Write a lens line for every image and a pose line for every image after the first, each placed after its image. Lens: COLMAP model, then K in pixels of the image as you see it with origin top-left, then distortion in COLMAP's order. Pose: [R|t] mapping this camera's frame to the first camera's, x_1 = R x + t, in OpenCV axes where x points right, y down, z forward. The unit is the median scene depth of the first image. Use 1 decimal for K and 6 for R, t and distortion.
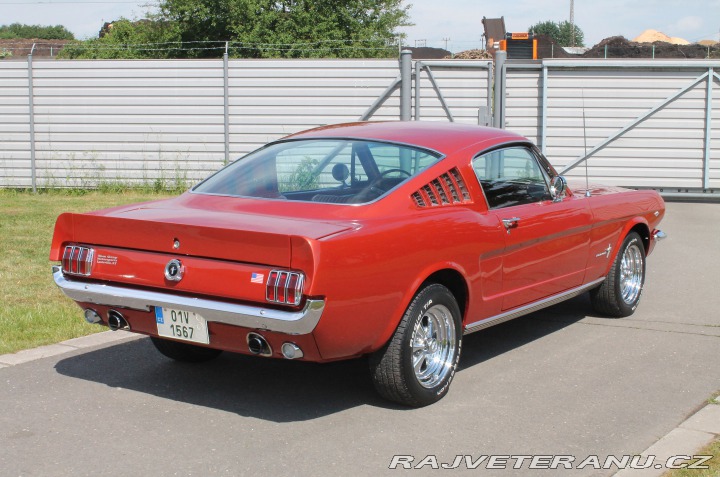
lens RADIAL K [[1218.0, 0, 360.0], [0, 1218.0, 238.5], [0, 0, 1]] dist [-0.012244, 0.047717]
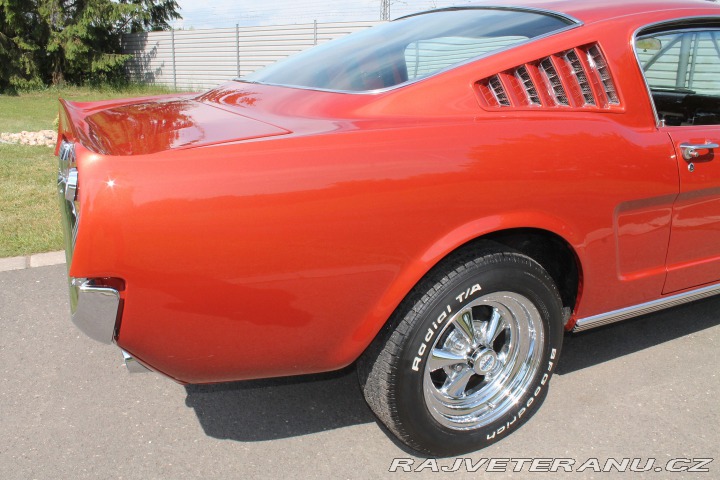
lens RADIAL K [[605.0, 0, 360.0], [0, 605.0, 240.0], [0, 0, 1]] dist [-0.077998, 0.013407]
pose [[0.876177, 0.143858, -0.460019, 0.133385], [-0.069556, 0.982168, 0.174665, -0.010488], [0.476943, -0.121040, 0.870560, 0.767837]]
